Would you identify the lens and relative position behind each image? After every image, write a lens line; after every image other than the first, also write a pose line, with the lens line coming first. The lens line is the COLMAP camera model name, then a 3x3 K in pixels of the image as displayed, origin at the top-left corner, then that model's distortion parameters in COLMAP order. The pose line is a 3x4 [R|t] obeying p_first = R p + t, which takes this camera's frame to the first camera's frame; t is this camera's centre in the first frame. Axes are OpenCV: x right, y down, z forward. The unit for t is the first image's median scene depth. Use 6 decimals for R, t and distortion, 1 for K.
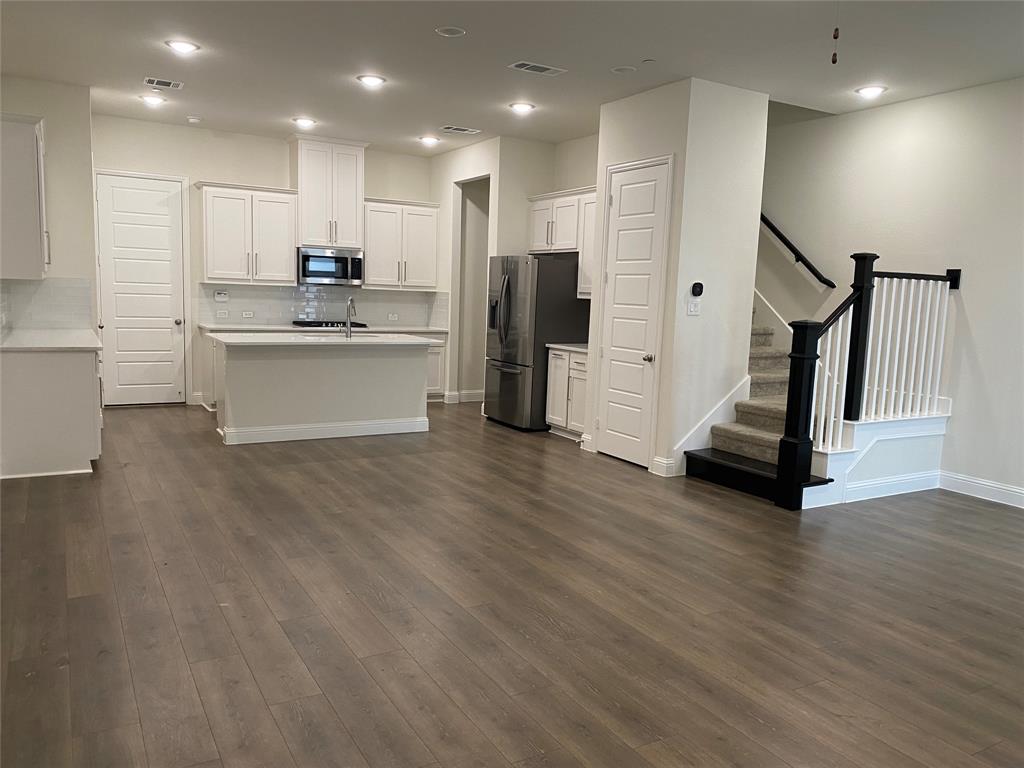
lens RADIAL K [[769.2, 0, 526.3], [0, 769.2, 395.8], [0, 0, 1]] dist [0.120116, -0.298481]
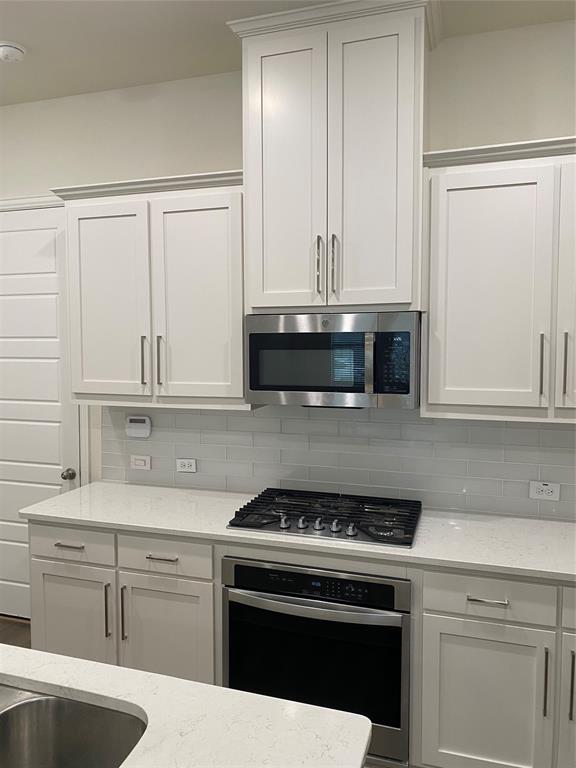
lens RADIAL K [[592.2, 0, 280.2], [0, 592.2, 369.4], [0, 0, 1]] dist [0.086588, -0.153662]
pose [[0.657691, 0.000564, -0.753288, -0.058981], [-0.075071, 0.995071, -0.064799, -0.154406], [0.749538, 0.099168, 0.654491, 0.870555]]
